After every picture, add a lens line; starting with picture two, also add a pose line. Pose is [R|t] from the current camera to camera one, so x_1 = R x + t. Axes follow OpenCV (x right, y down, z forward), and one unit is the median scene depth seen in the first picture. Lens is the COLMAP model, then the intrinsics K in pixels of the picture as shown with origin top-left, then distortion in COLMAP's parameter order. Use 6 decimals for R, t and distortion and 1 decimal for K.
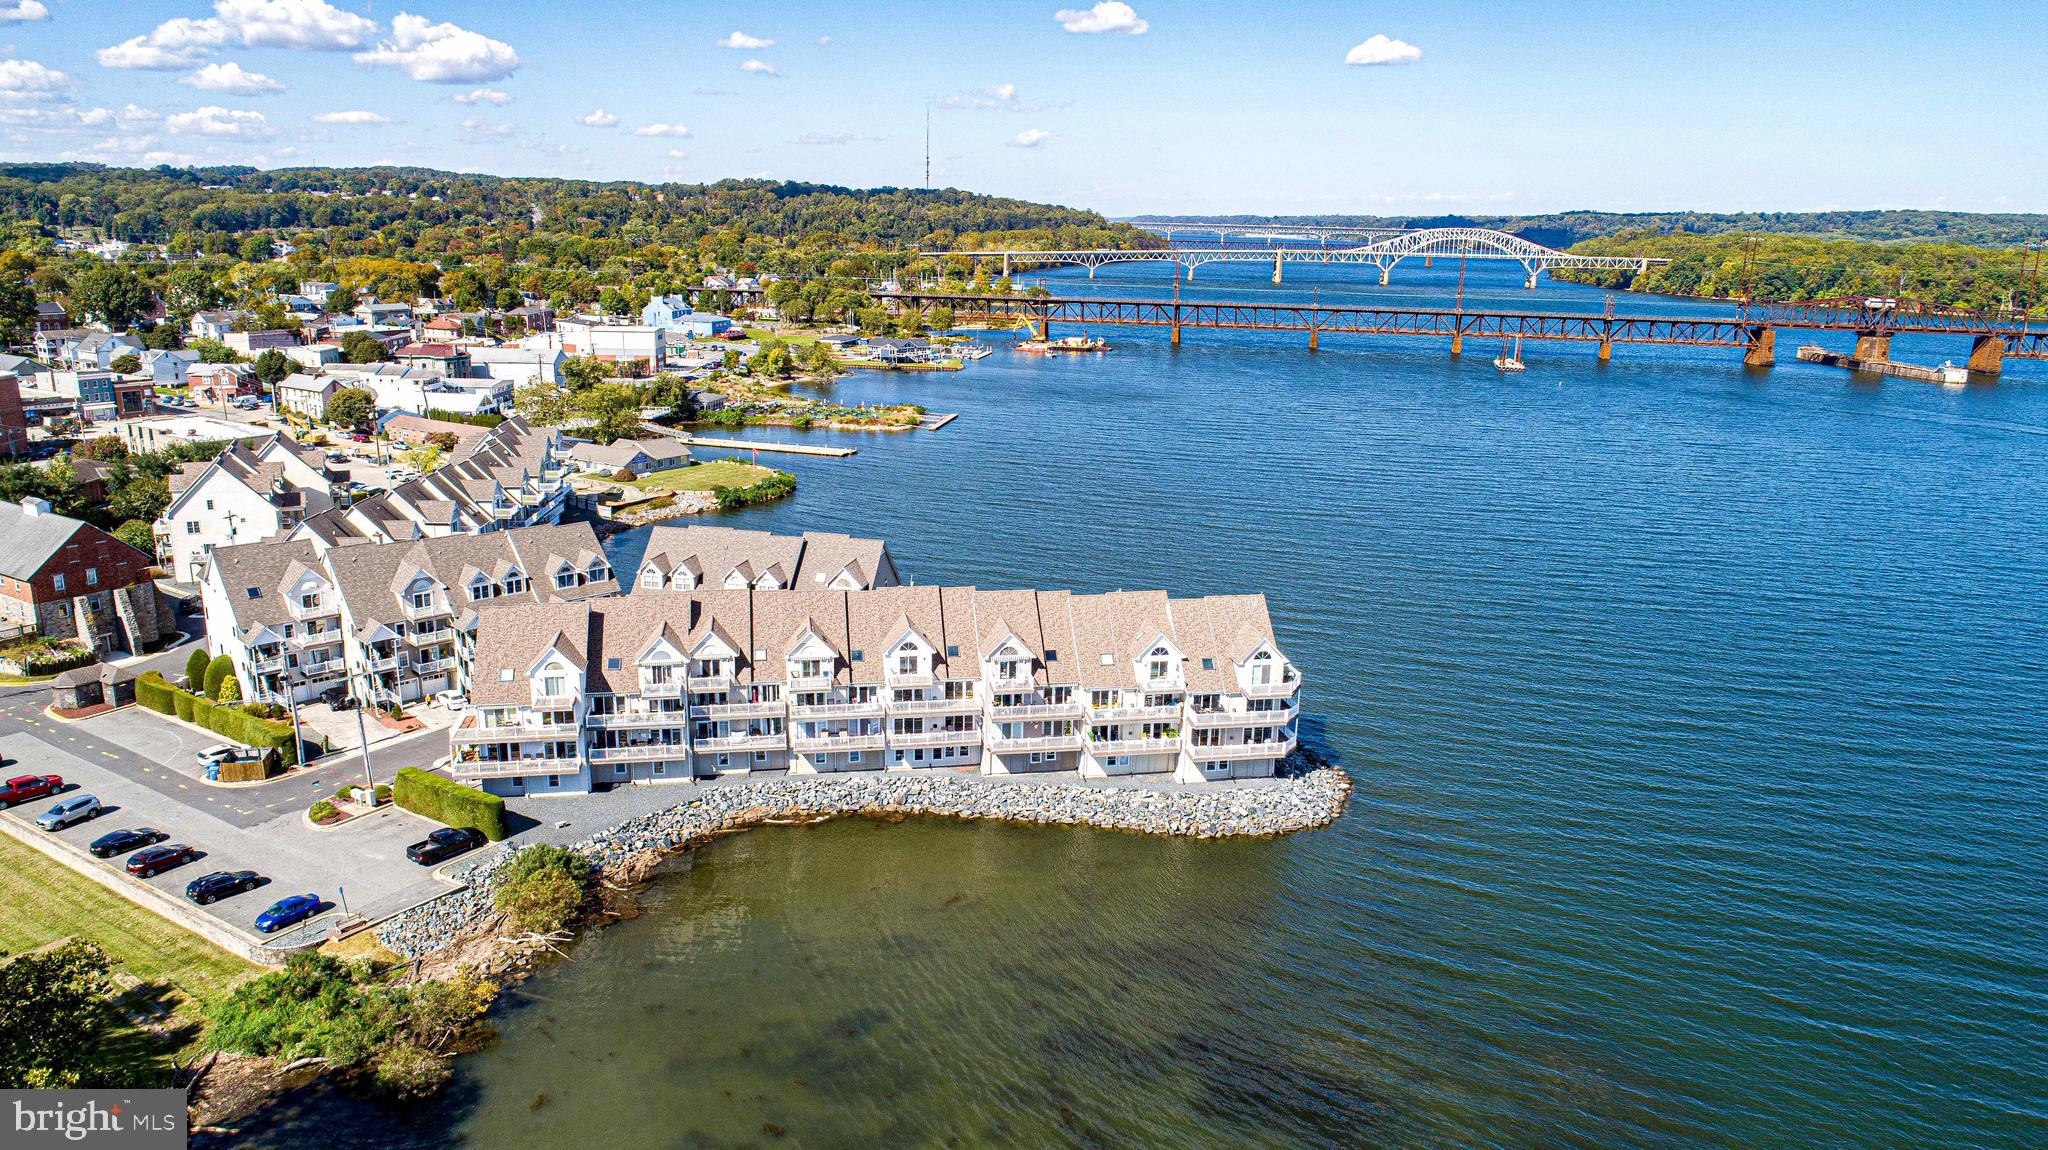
lens RADIAL K [[1371.1, 0, 1028.0], [0, 1371.1, 574.7], [0, 0, 1]] dist [-0.019280, 0.009947]
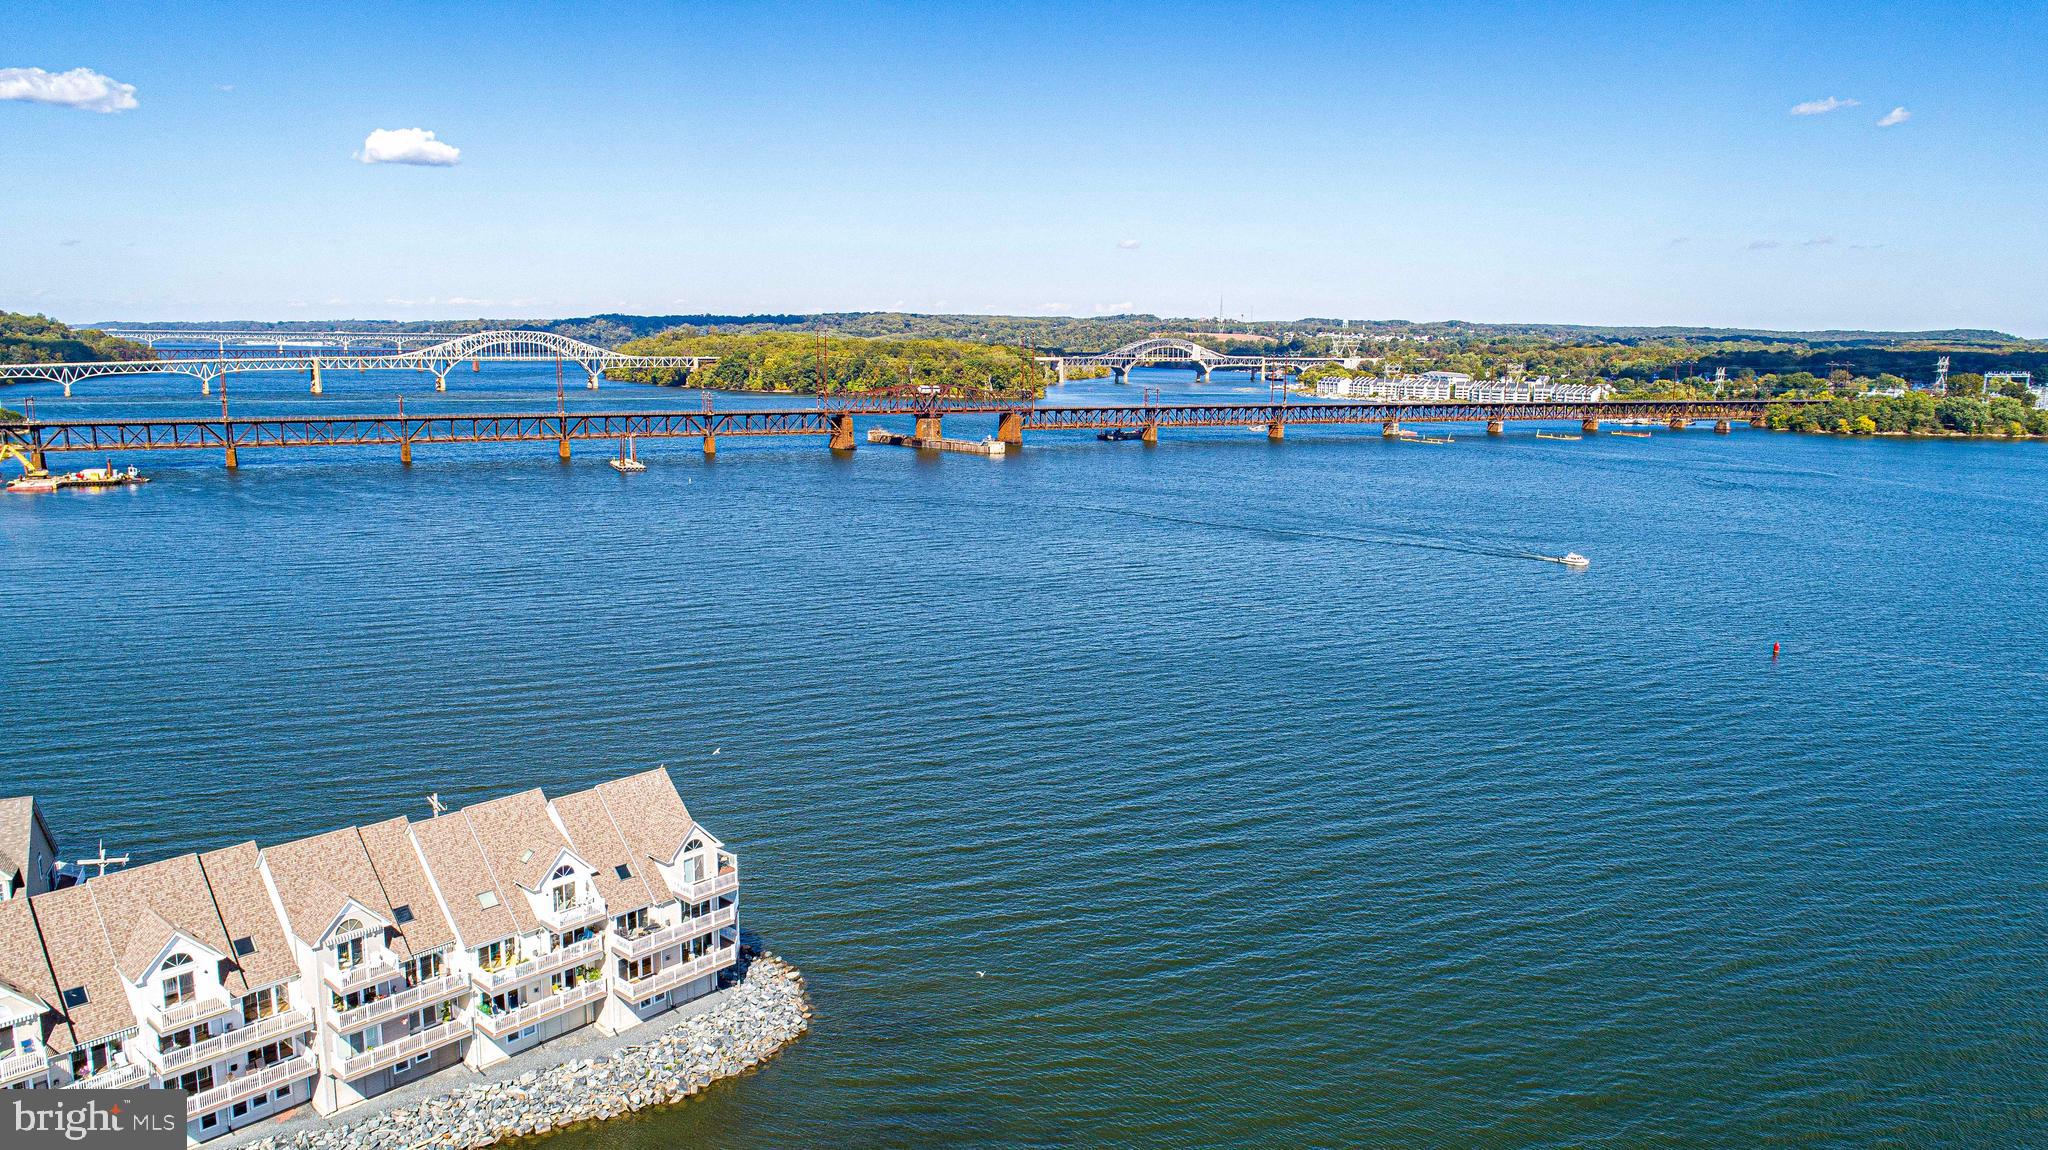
lens RADIAL K [[1370.4, 0, 1029.7], [0, 1370.4, 572.9], [0, 0, 1]] dist [-0.018624, 0.011086]
pose [[0.782707, -0.115964, 0.611491, -0.116610], [0.160614, 0.986845, -0.018439, -0.041634], [-0.601309, 0.112647, 0.791036, 0.188944]]
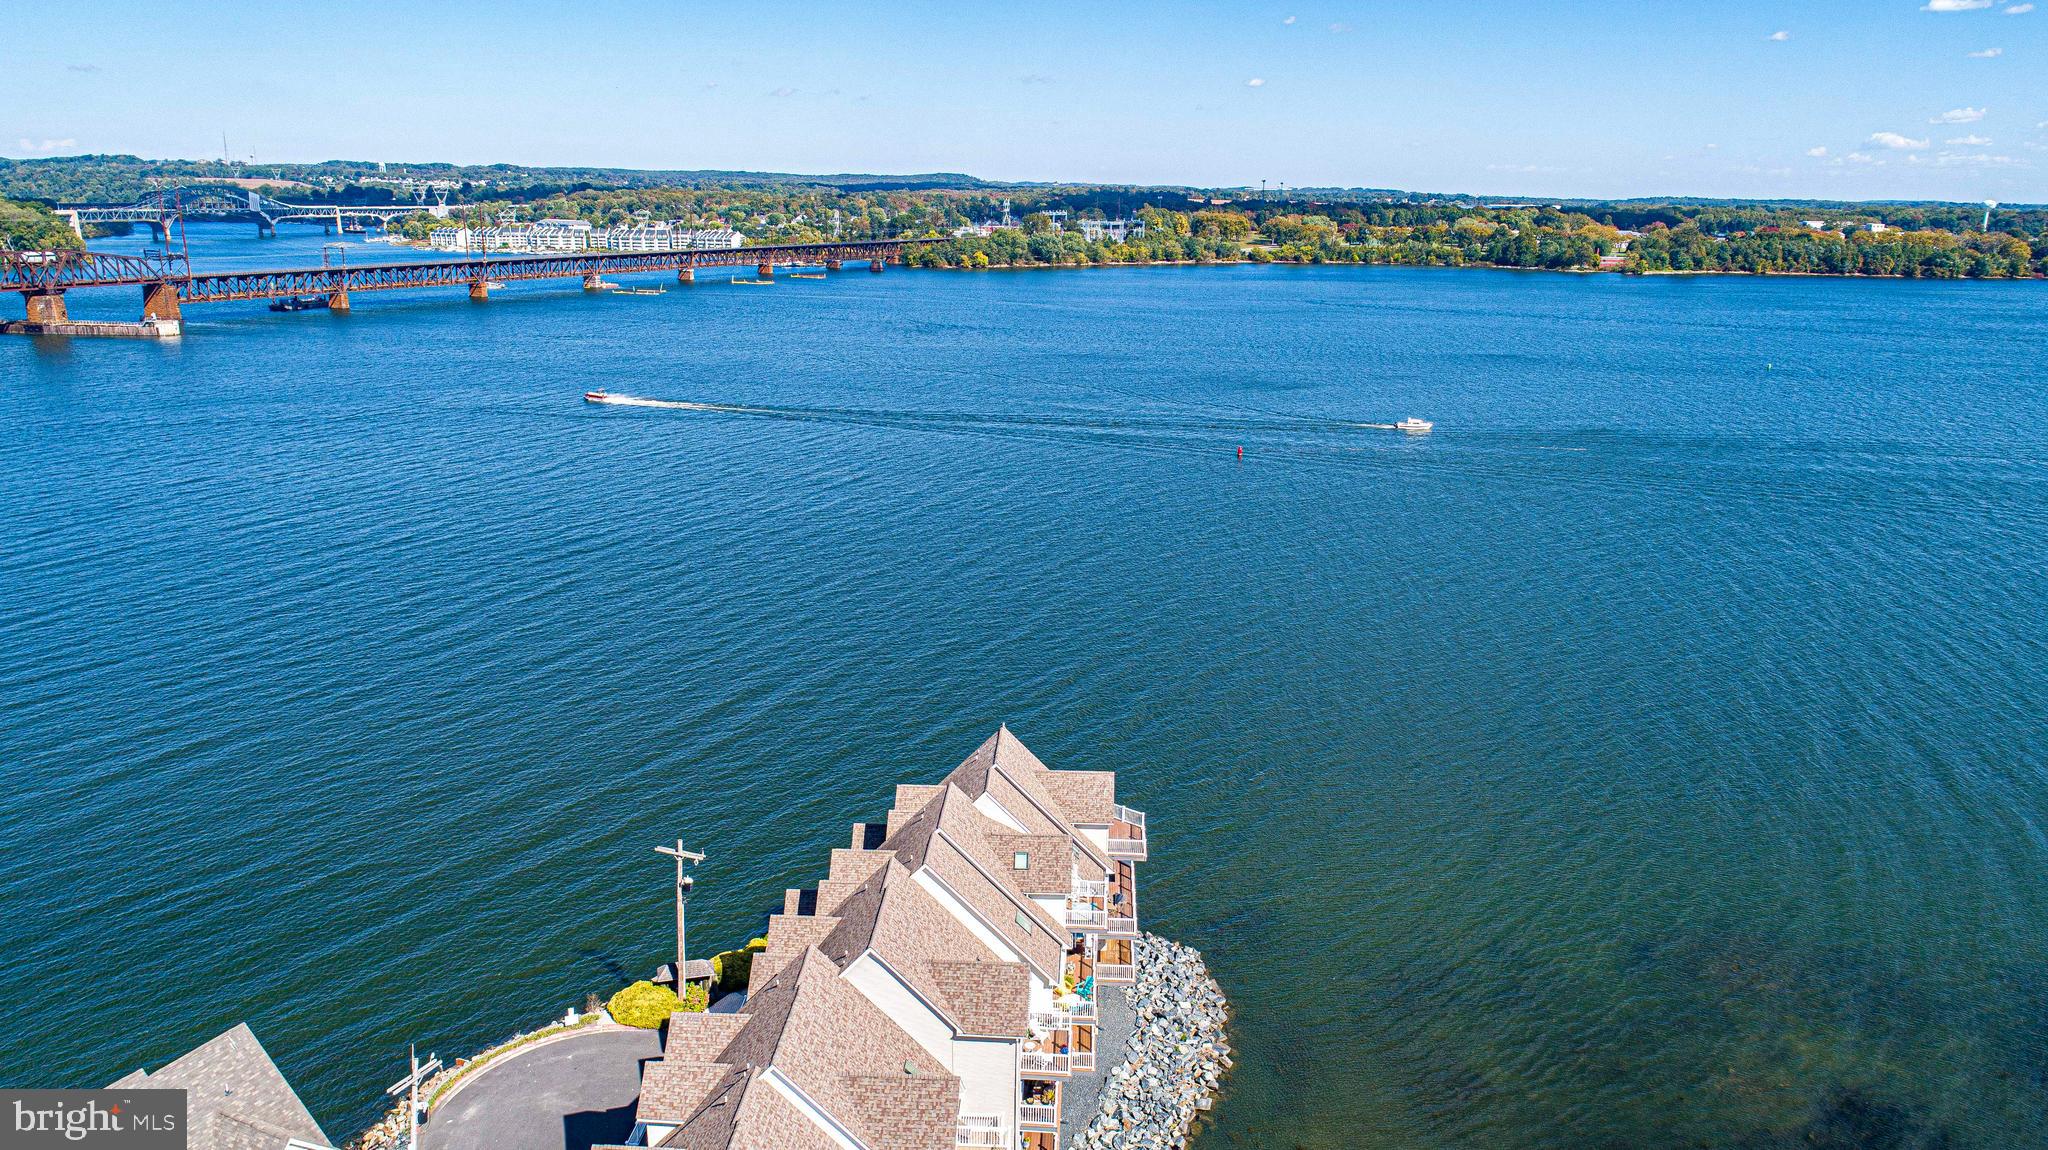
lens RADIAL K [[1370.4, 0, 1029.7], [0, 1370.4, 572.9], [0, 0, 1]] dist [-0.018624, 0.011086]
pose [[0.230170, -0.278084, 0.932572, -0.370800], [0.240737, 0.944788, 0.222310, -0.173989], [-0.942904, 0.173335, 0.284407, 0.660452]]
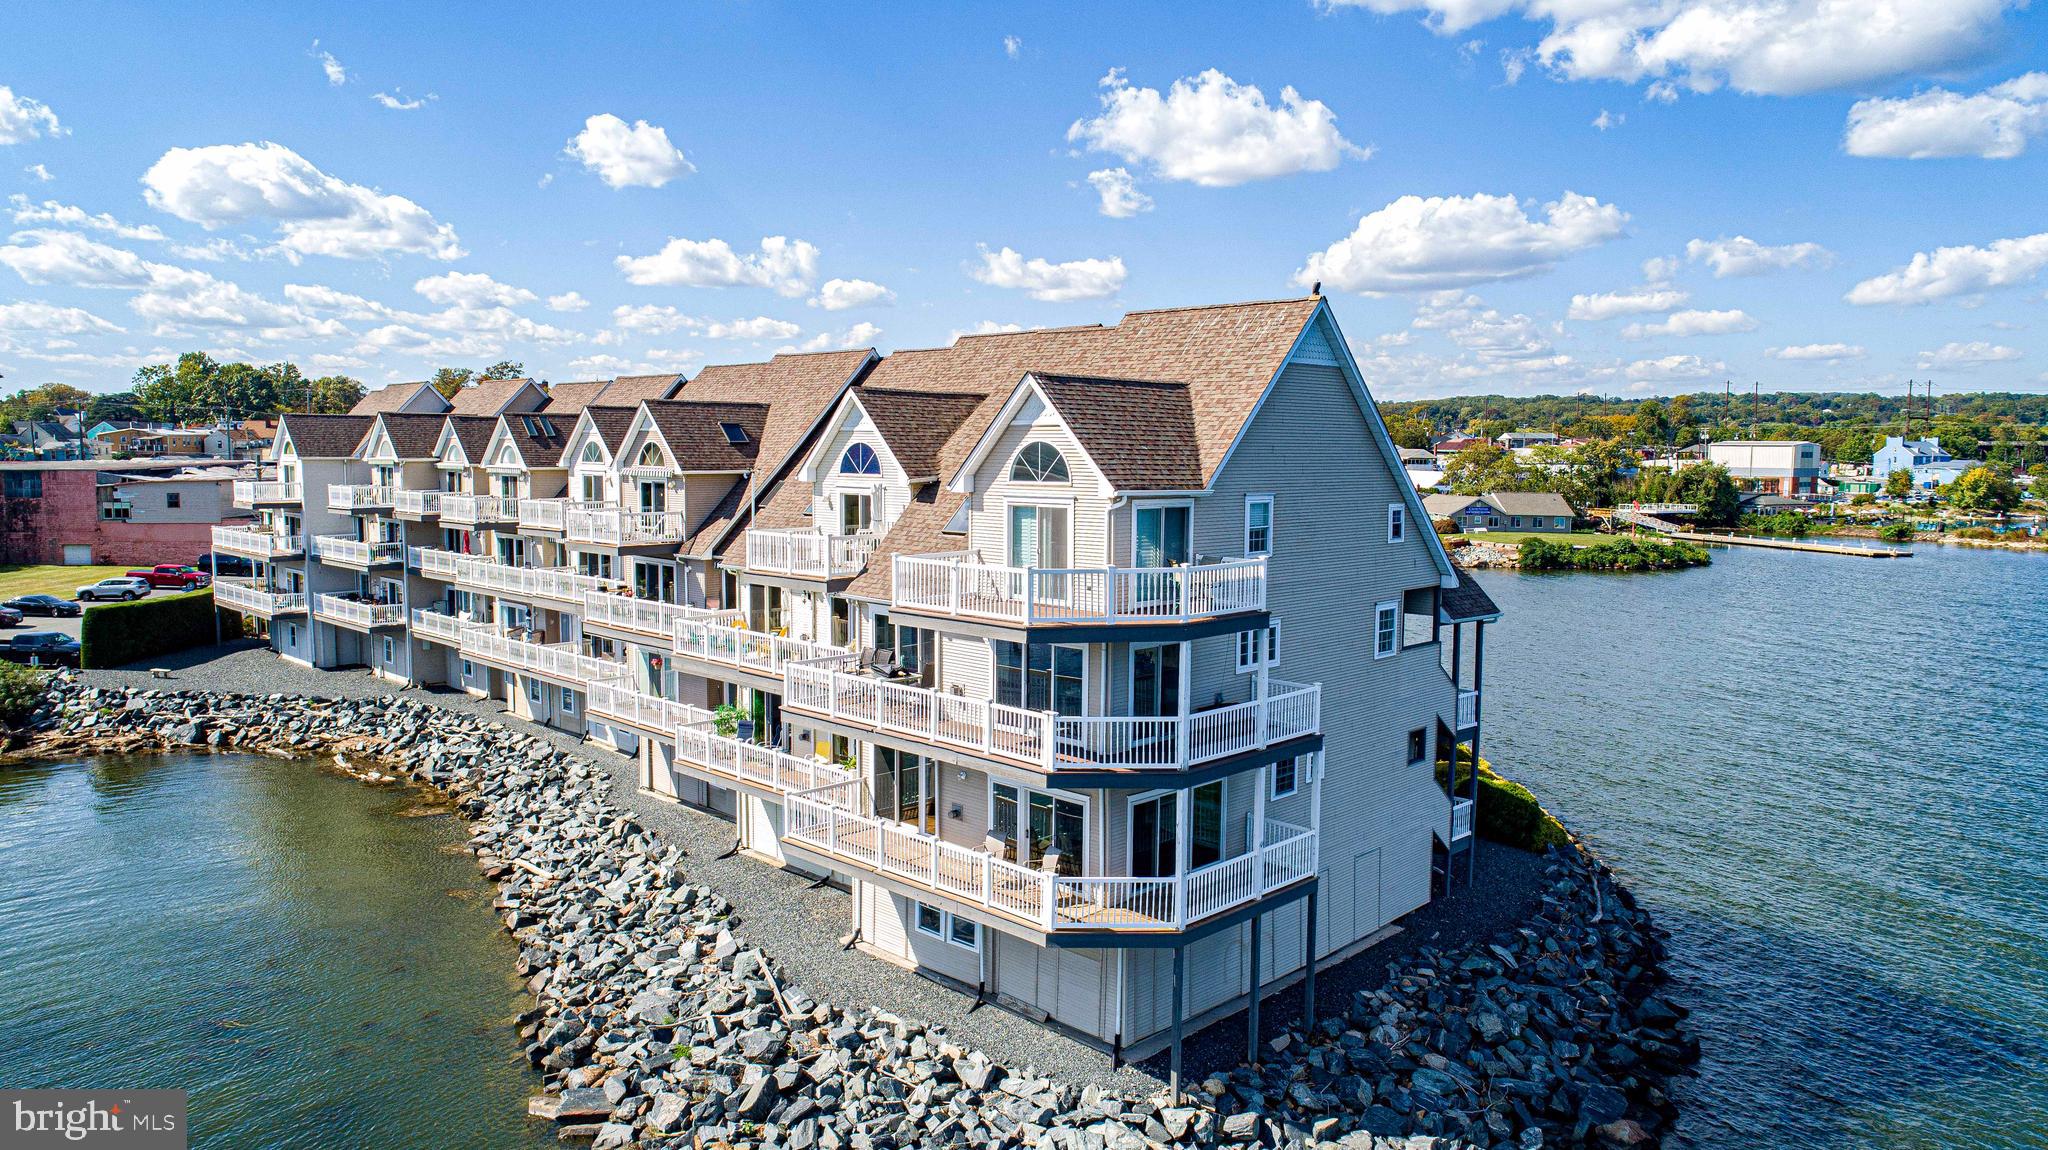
lens RADIAL K [[1370.4, 0, 1029.7], [0, 1370.4, 572.9], [0, 0, 1]] dist [-0.018624, 0.011086]
pose [[0.573416, 0.061868, -0.816925, 0.288836], [-0.201926, 0.977055, -0.067740, 0.074737], [0.793990, 0.203802, 0.572752, 0.704855]]
